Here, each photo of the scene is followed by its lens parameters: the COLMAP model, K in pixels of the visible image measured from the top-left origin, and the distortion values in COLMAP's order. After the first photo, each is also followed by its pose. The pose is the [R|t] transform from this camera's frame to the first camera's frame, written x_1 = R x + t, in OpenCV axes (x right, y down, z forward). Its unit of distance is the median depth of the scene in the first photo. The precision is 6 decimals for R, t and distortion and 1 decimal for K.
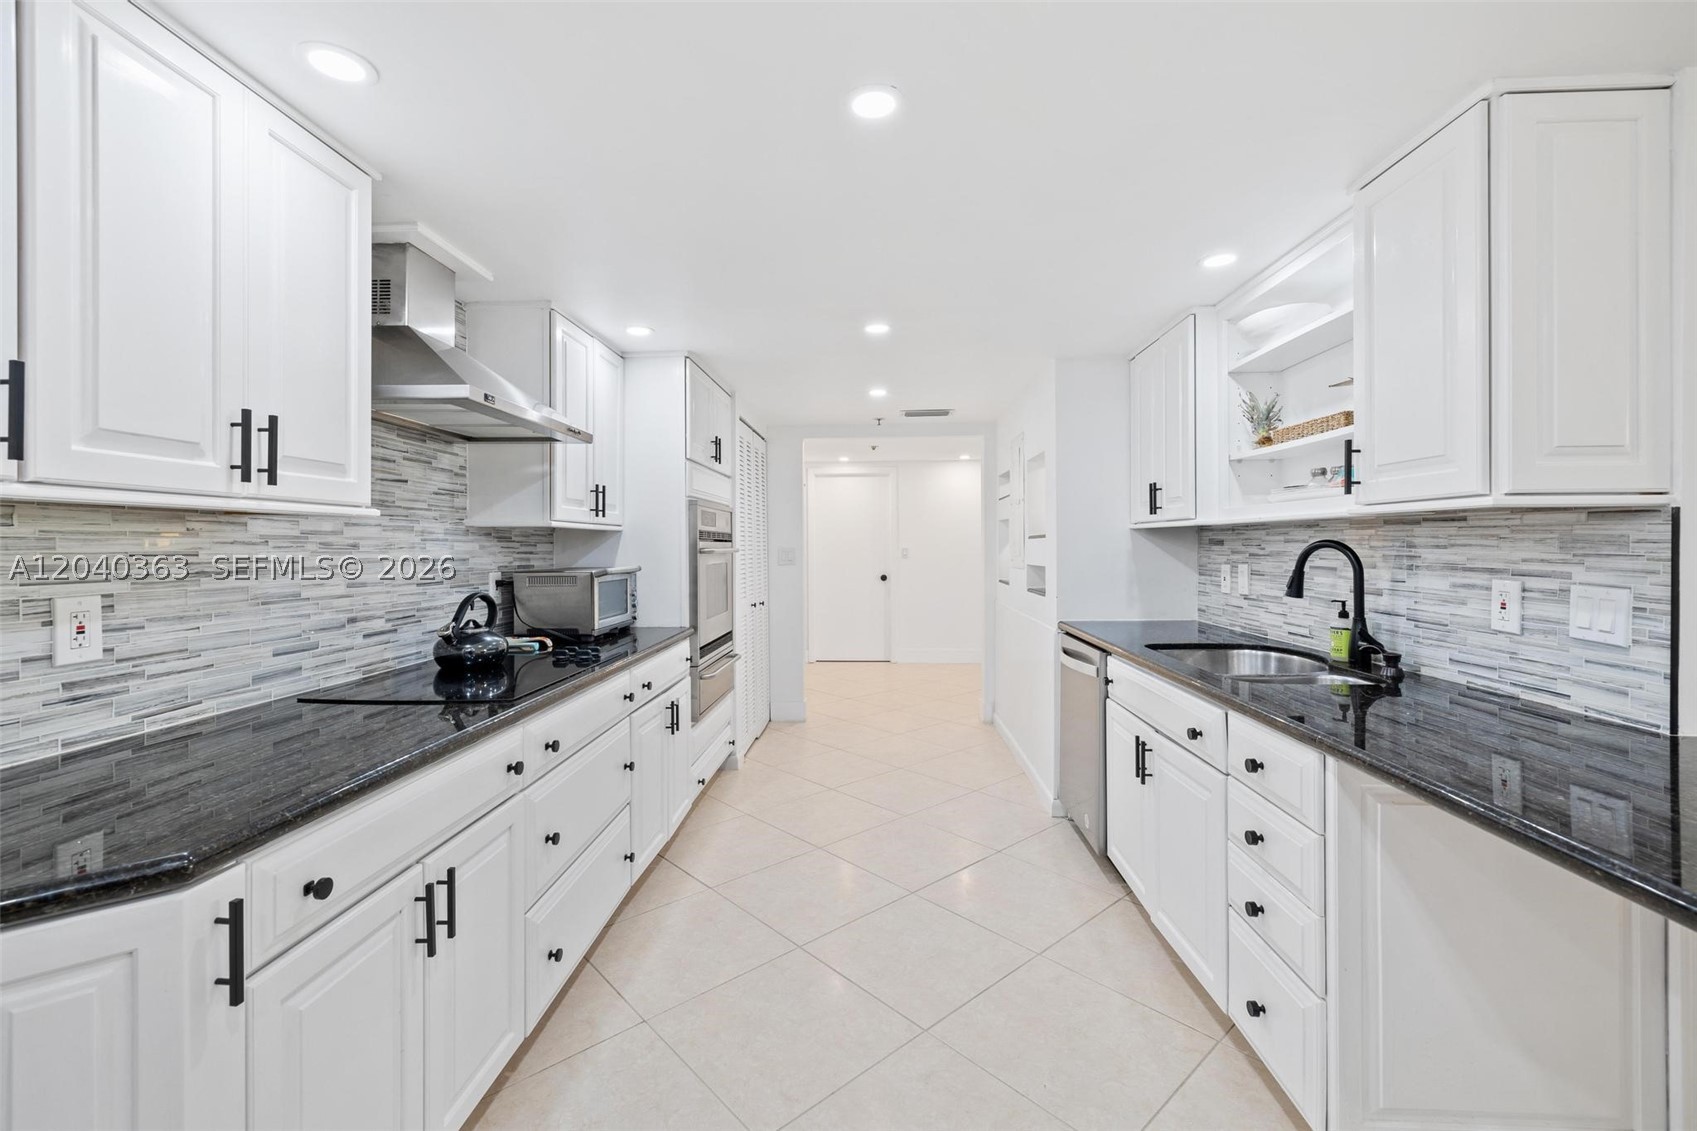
lens RADIAL K [[727.8, 0, 841.7], [0, 727.8, 546.4], [0, 0, 1]] dist [0.002920, 0.000711]
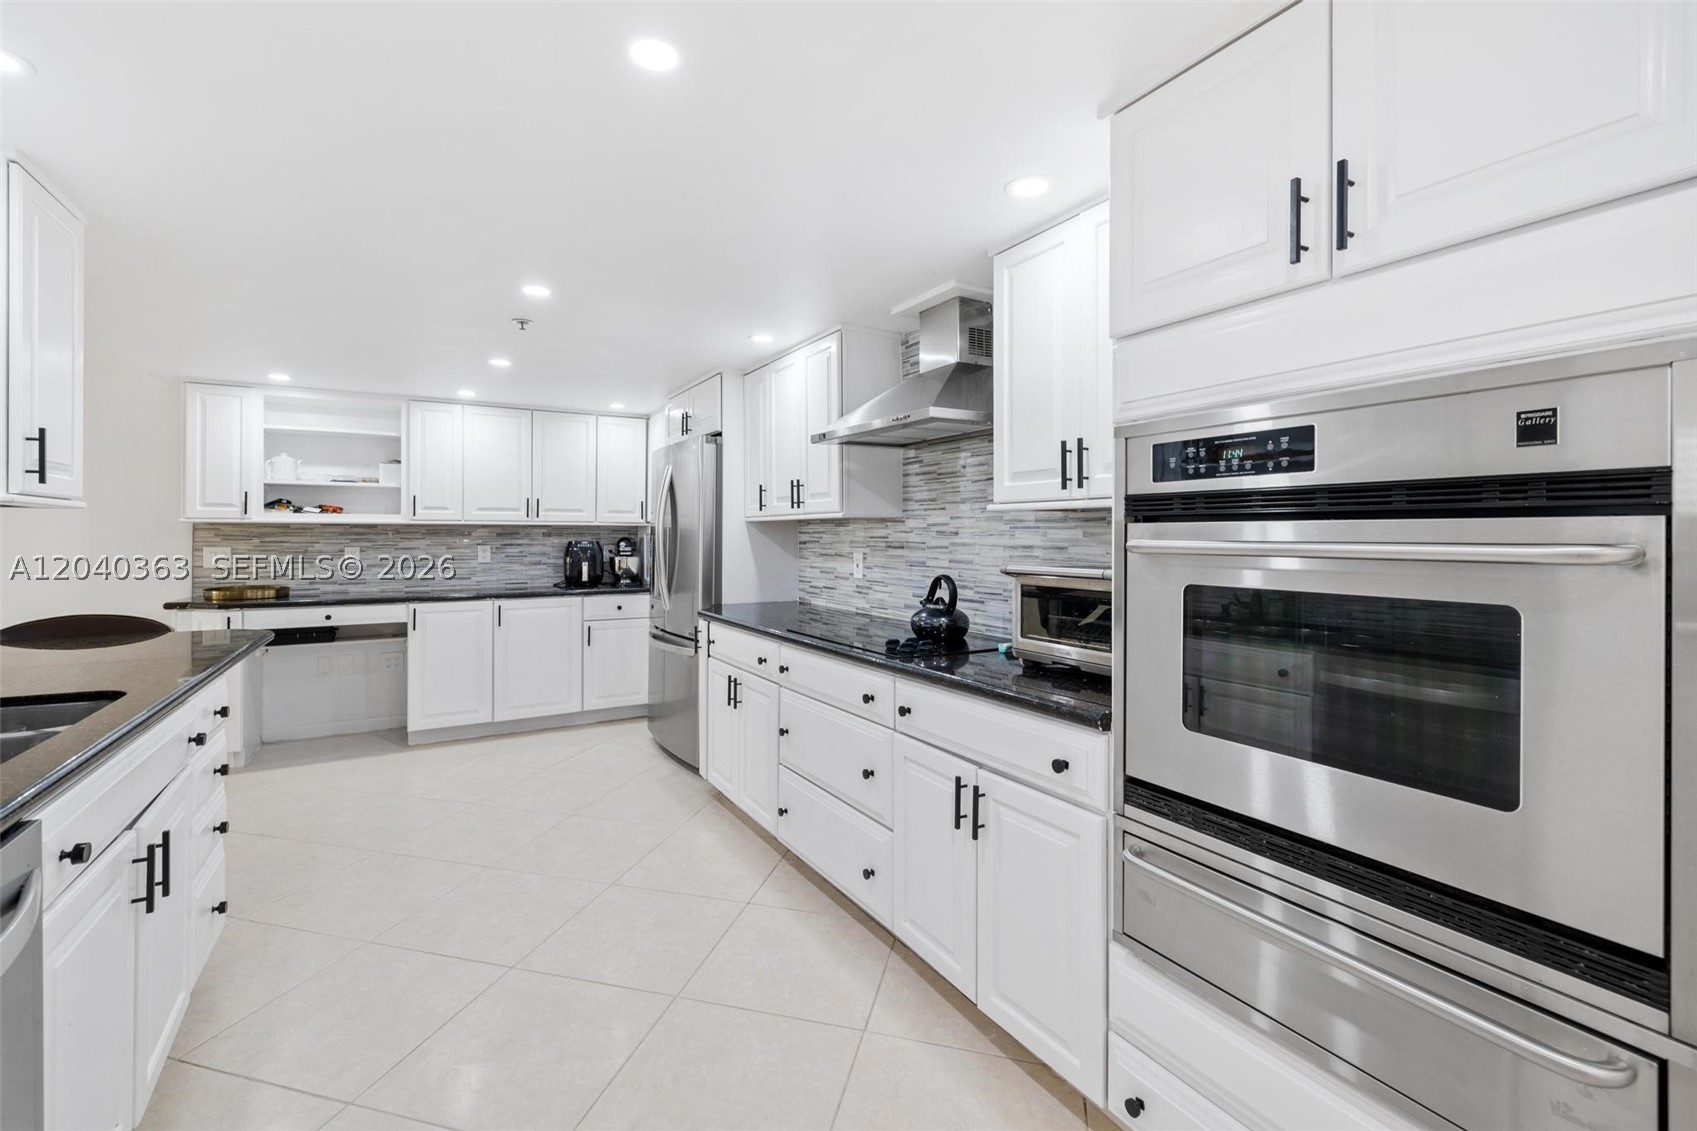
lens RADIAL K [[727.8, 0, 840.7], [0, 727.8, 531.7], [0, 0, 1]] dist [0.002920, 0.000711]
pose [[-0.831015, 0.002204, -0.556246, 0.276442], [0.002661, 0.999996, -0.000013, -0.003989], [0.556244, -0.001491, -0.831018, 1.950083]]
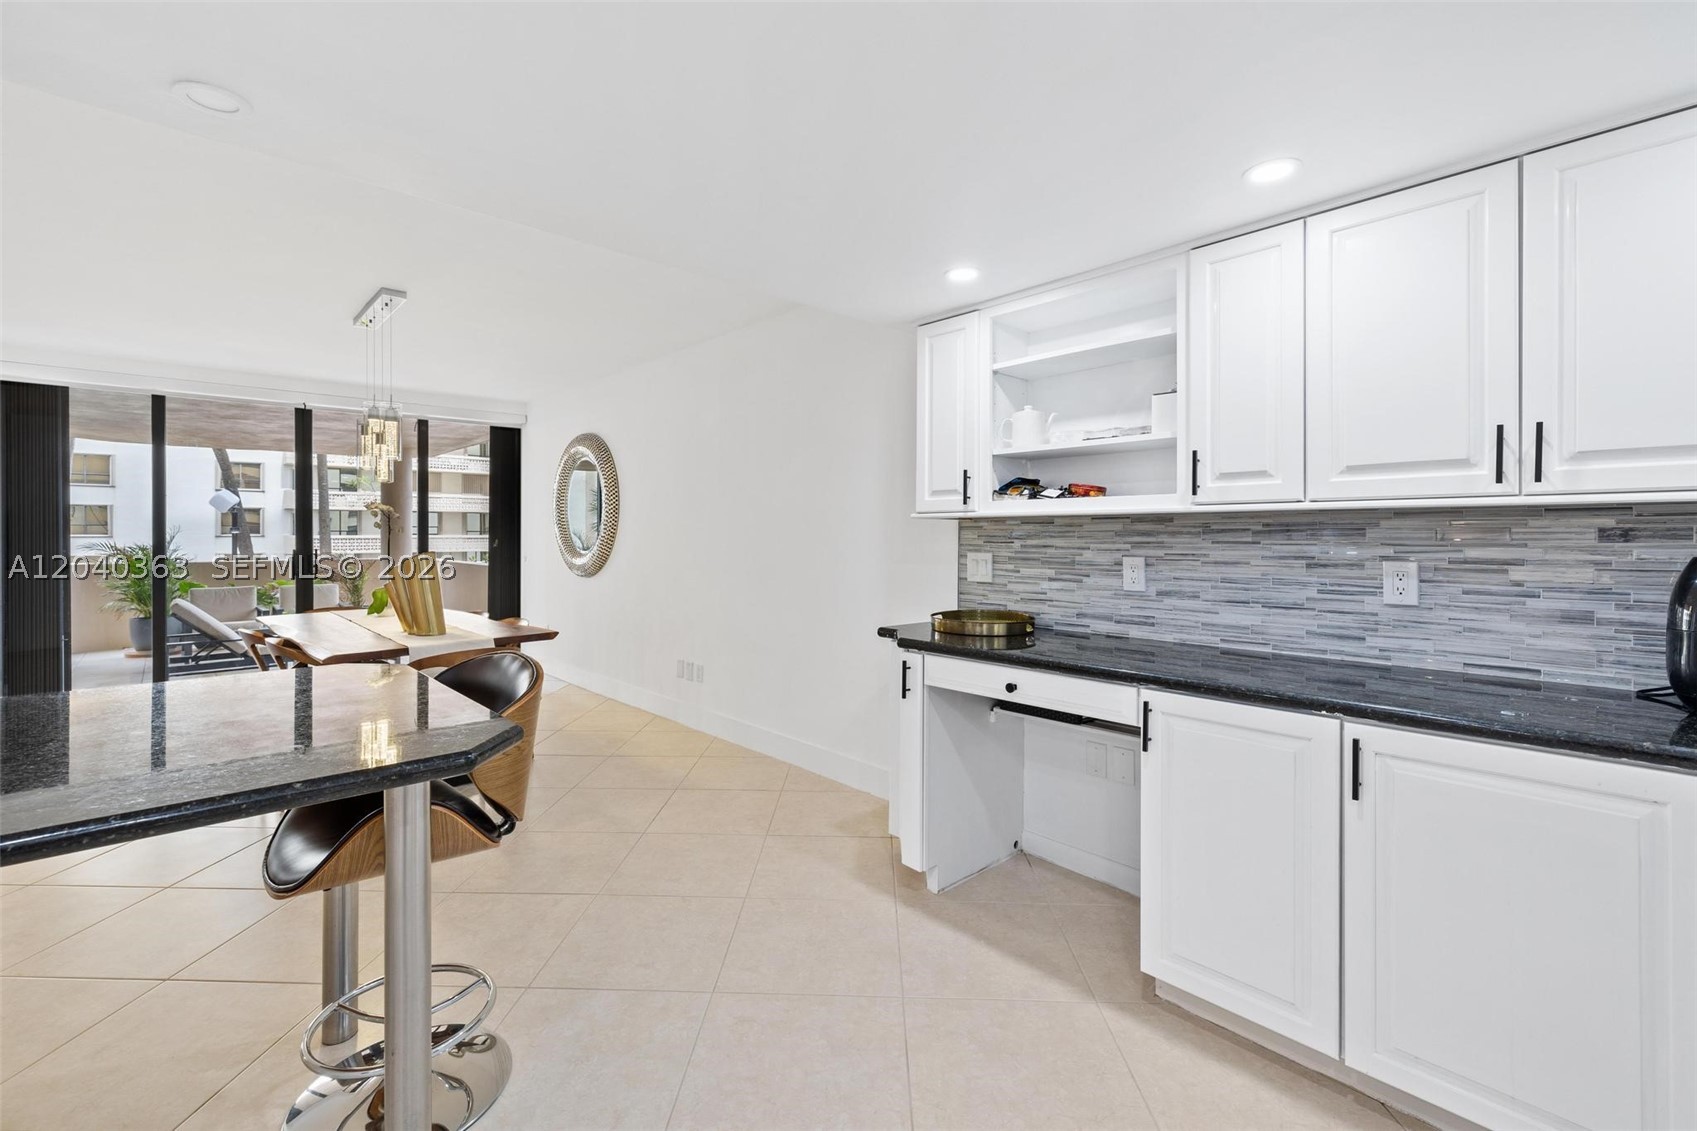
lens RADIAL K [[727.8, 0, 838.7], [0, 727.8, 531.4], [0, 0, 1]] dist [0.002920, 0.000711]
pose [[-0.721958, 0.009827, 0.691867, -0.204163], [0.006022, 0.999951, -0.007919, 0.001510], [-0.691910, -0.001551, -0.721982, 0.545149]]
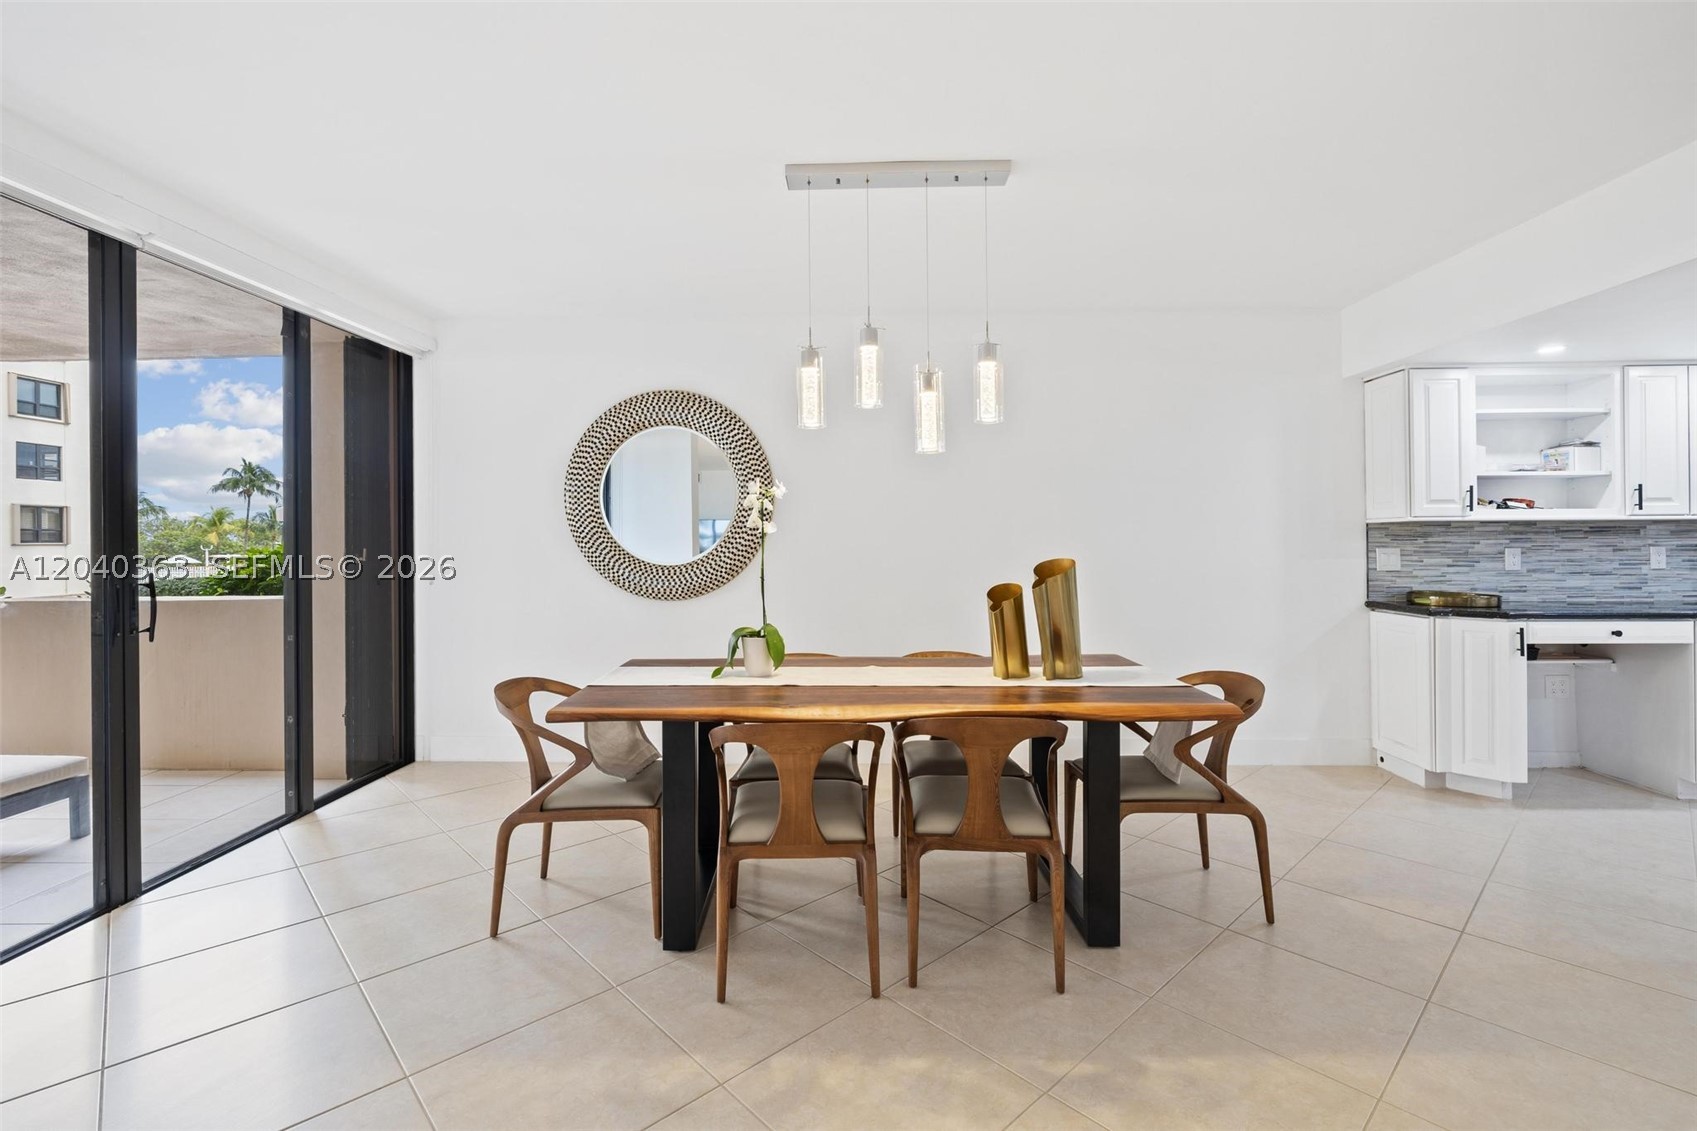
lens RADIAL K [[775.6, 0, 832.9], [0, 775.6, 534.5], [0, 0, 1]] dist [-0.005131, 0.002140]
pose [[-0.999747, 0.012213, -0.018869, 2.037116], [0.012227, 0.999925, -0.000658, -0.017060], [0.018860, -0.000889, -0.999822, 1.261998]]
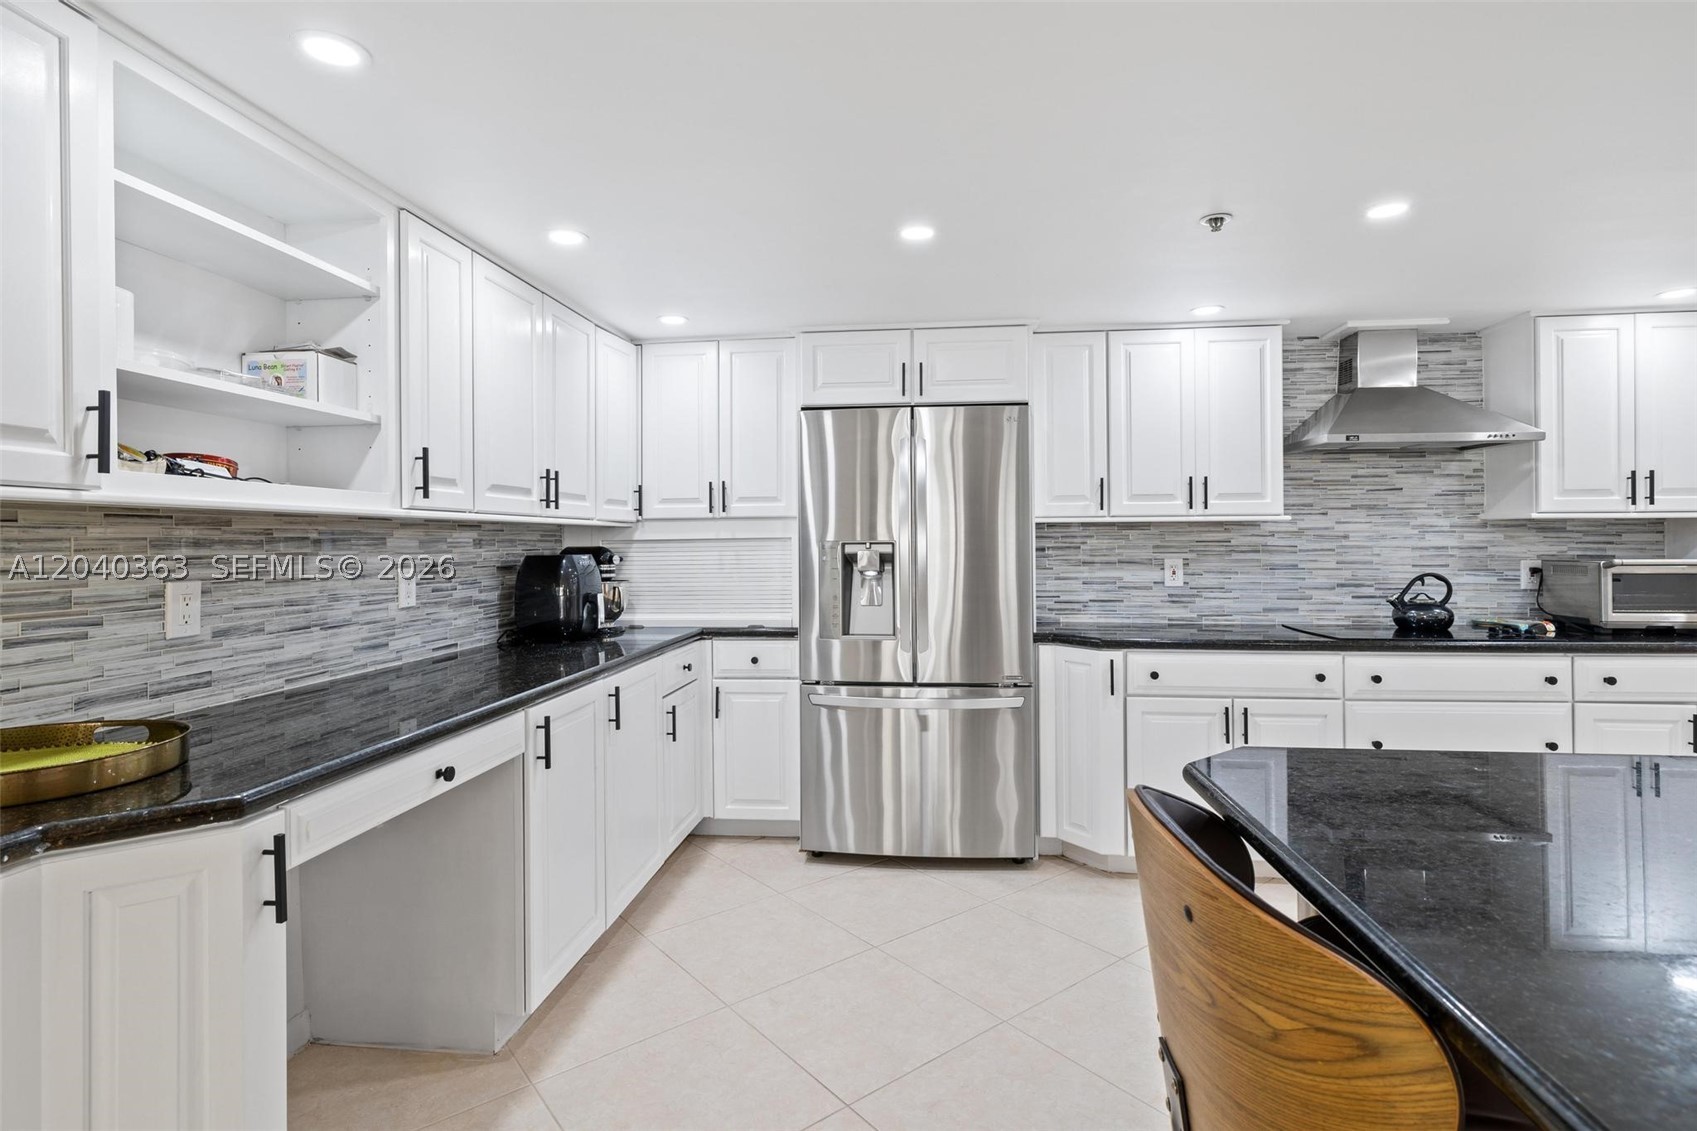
lens RADIAL K [[824.6, 0, 840.0], [0, 824.6, 534.1], [0, 0, 1]] dist [-0.006813, -0.000794]
pose [[-0.062032, -0.002085, -0.998072, 1.067472], [0.003895, 0.999990, -0.002331, -0.006150], [0.998067, -0.004032, -0.062023, 0.051395]]
